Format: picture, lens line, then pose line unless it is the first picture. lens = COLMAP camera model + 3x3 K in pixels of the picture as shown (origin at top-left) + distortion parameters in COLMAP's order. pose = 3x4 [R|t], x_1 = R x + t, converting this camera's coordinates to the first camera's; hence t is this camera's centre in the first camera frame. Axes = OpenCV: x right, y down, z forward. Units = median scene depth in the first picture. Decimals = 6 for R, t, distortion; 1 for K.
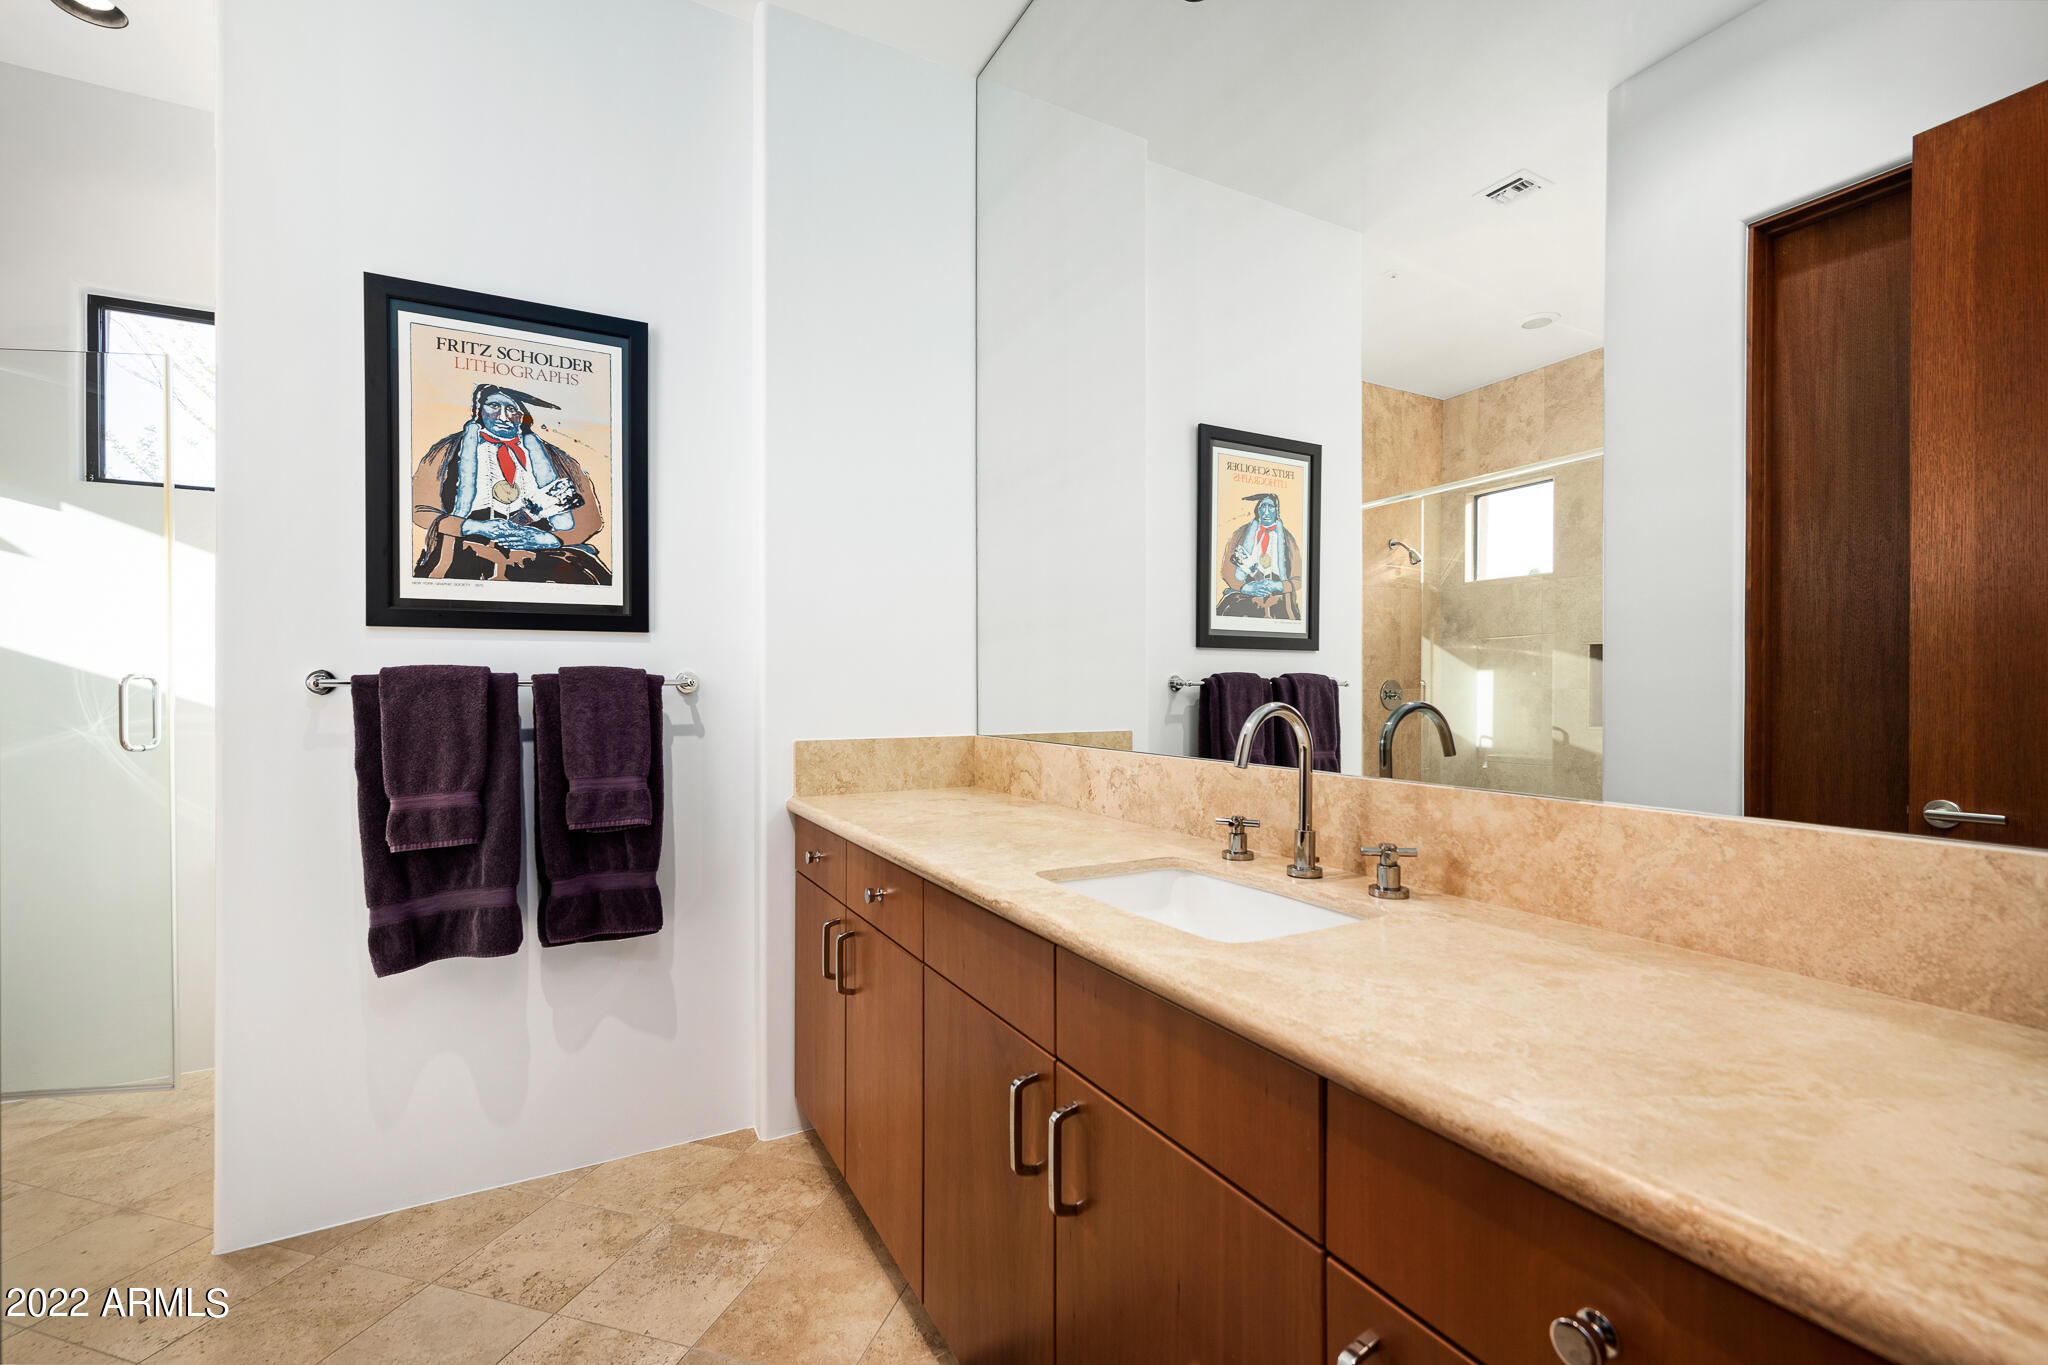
lens RADIAL K [[854.3, 0, 1019.2], [0, 854.3, 687.0], [0, 0, 1]] dist [-0.001118, 0.000607]
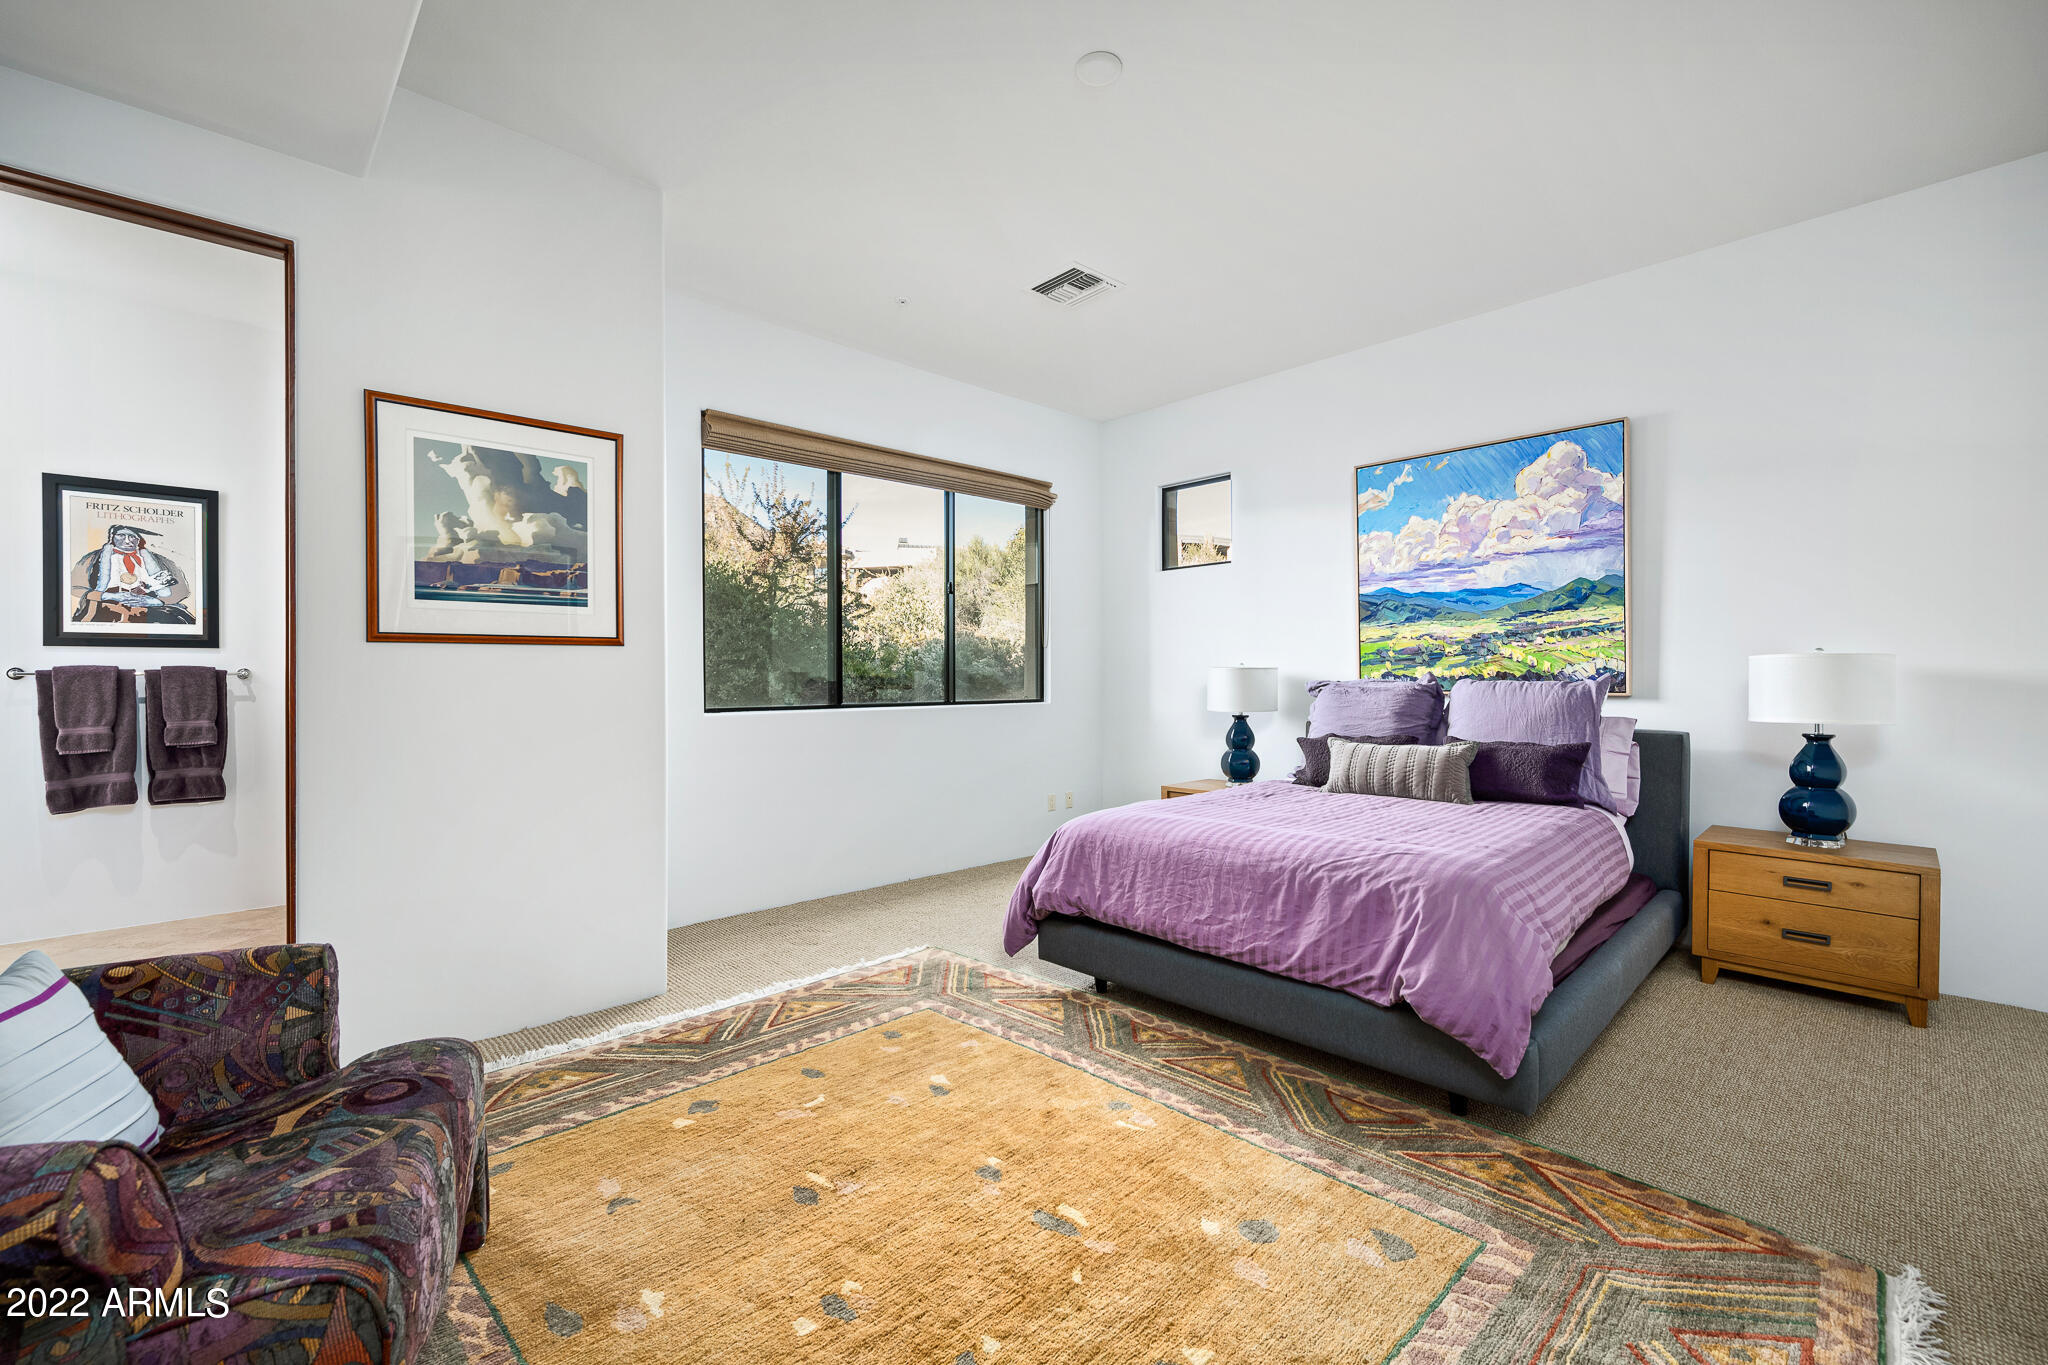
lens RADIAL K [[854.3, 0, 1027.5], [0, 854.3, 677.1], [0, 0, 1]] dist [-0.001118, 0.000607]
pose [[0.967462, -0.000396, 0.253016, 0.937481], [0.001135, 0.999996, -0.002773, 0.010418], [-0.253014, 0.002970, 0.967458, -1.479148]]
